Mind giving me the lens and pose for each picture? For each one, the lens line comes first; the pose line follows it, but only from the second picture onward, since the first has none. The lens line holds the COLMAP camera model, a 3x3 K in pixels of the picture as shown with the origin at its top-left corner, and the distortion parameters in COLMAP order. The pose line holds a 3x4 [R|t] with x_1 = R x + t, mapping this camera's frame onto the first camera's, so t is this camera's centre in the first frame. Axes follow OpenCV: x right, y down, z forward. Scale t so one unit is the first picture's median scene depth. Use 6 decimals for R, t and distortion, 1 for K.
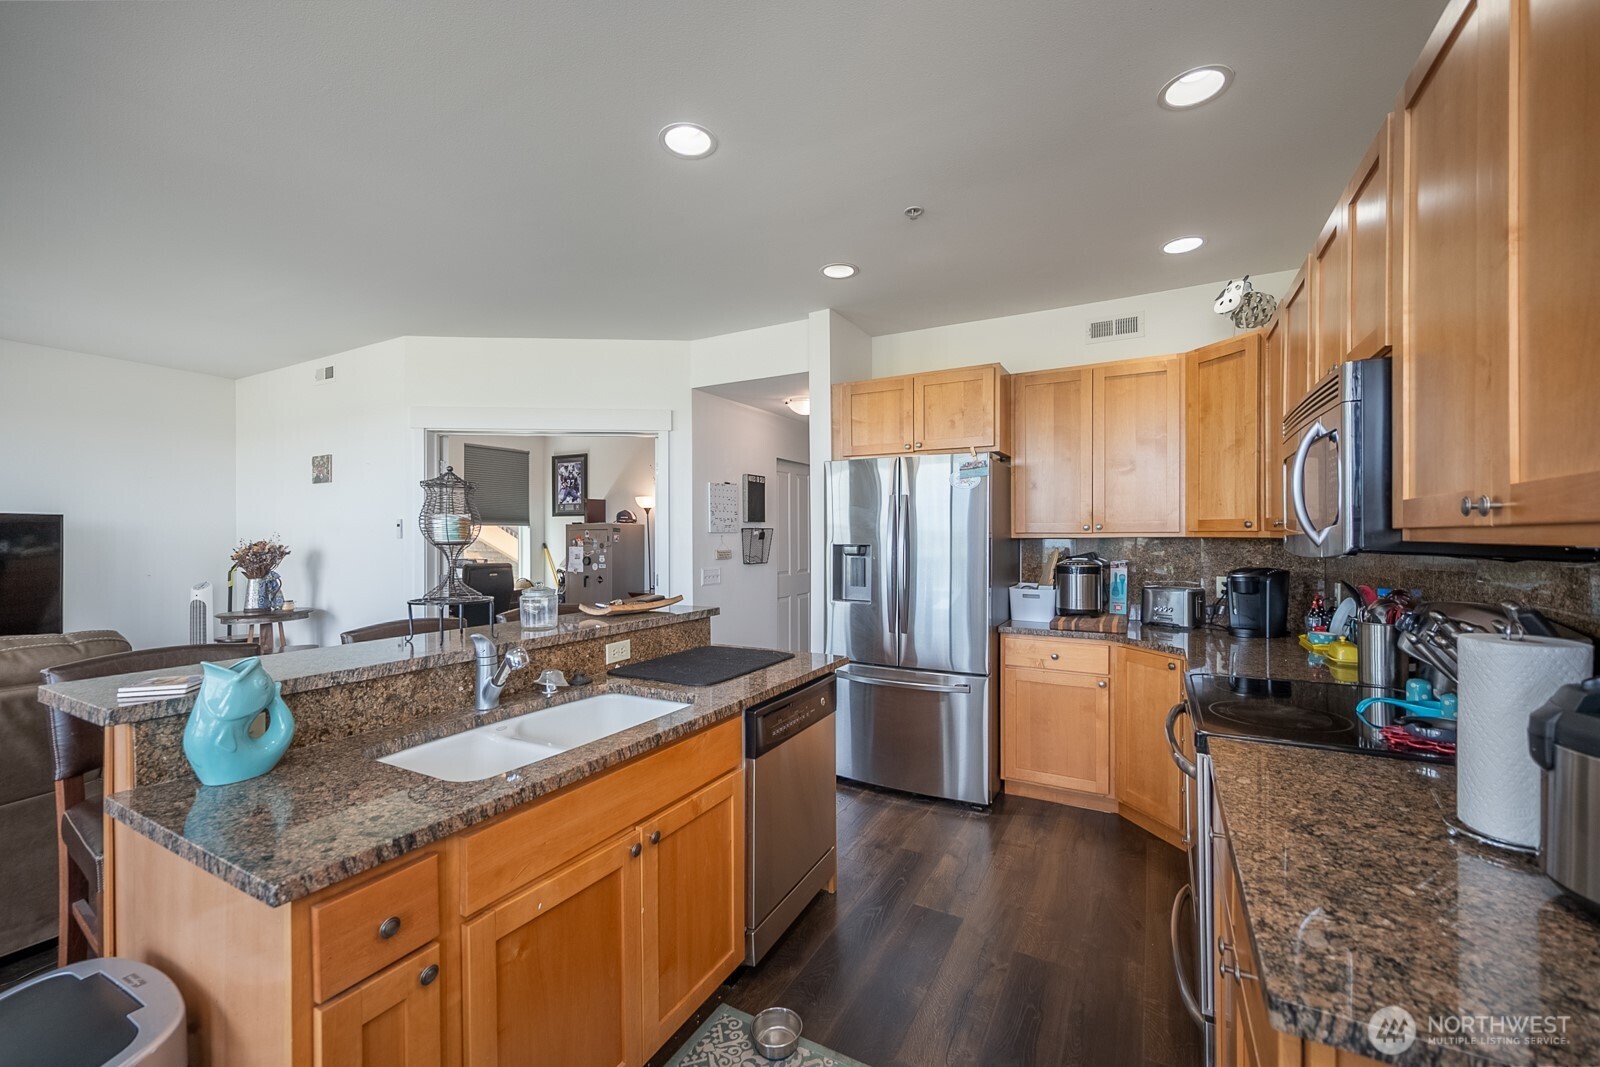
lens RADIAL K [[639.8, 0, 802.1], [0, 639.8, 537.5], [0, 0, 1]] dist [-0.001591, -0.000002]
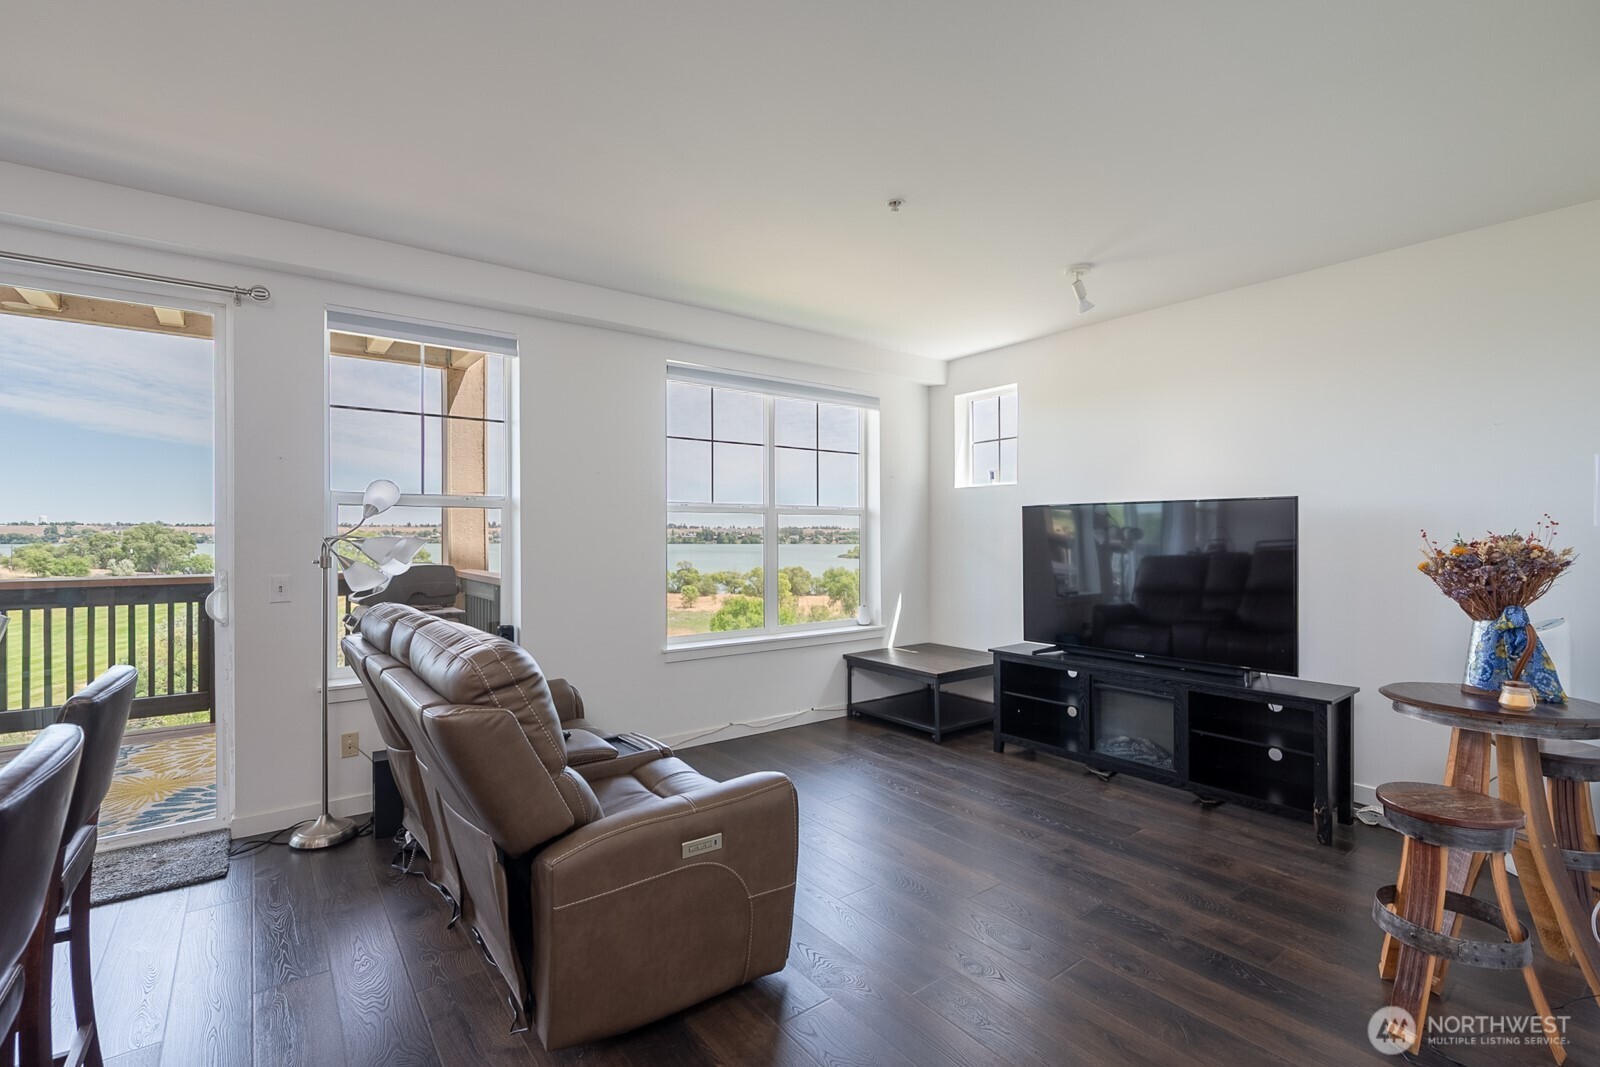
lens RADIAL K [[728.2, 0, 806.5], [0, 728.2, 536.0], [0, 0, 1]] dist [-0.000741, 0.000169]
pose [[-0.411857, 0.003939, -0.911240, -0.123604], [0.000078, 0.999991, 0.004288, 0.001981], [0.911249, 0.001695, -0.411853, 0.485583]]
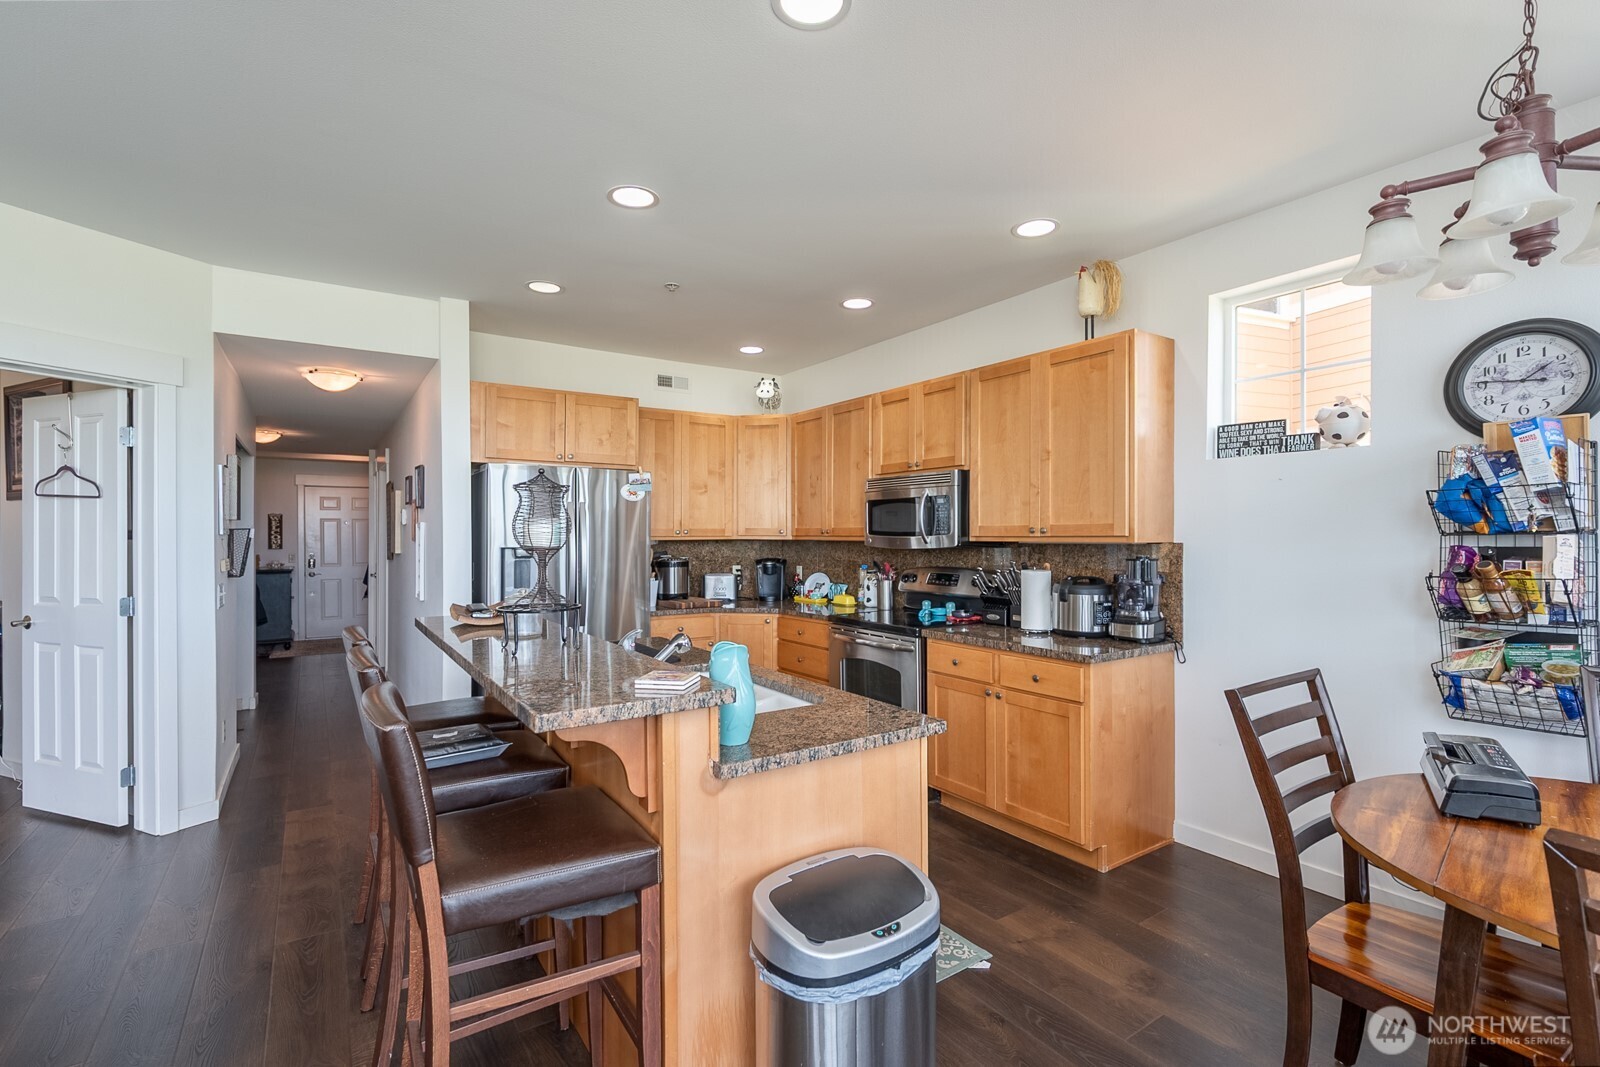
lens RADIAL K [[719.3, 0, 773.2], [0, 719.3, 538.7], [0, 0, 1]] dist [-0.001486, -0.000345]
pose [[0.479492, -0.001900, 0.877544, -0.363067], [0.002488, 0.999997, 0.000805, -0.001342], [-0.877543, 0.001797, 0.479495, 0.049807]]
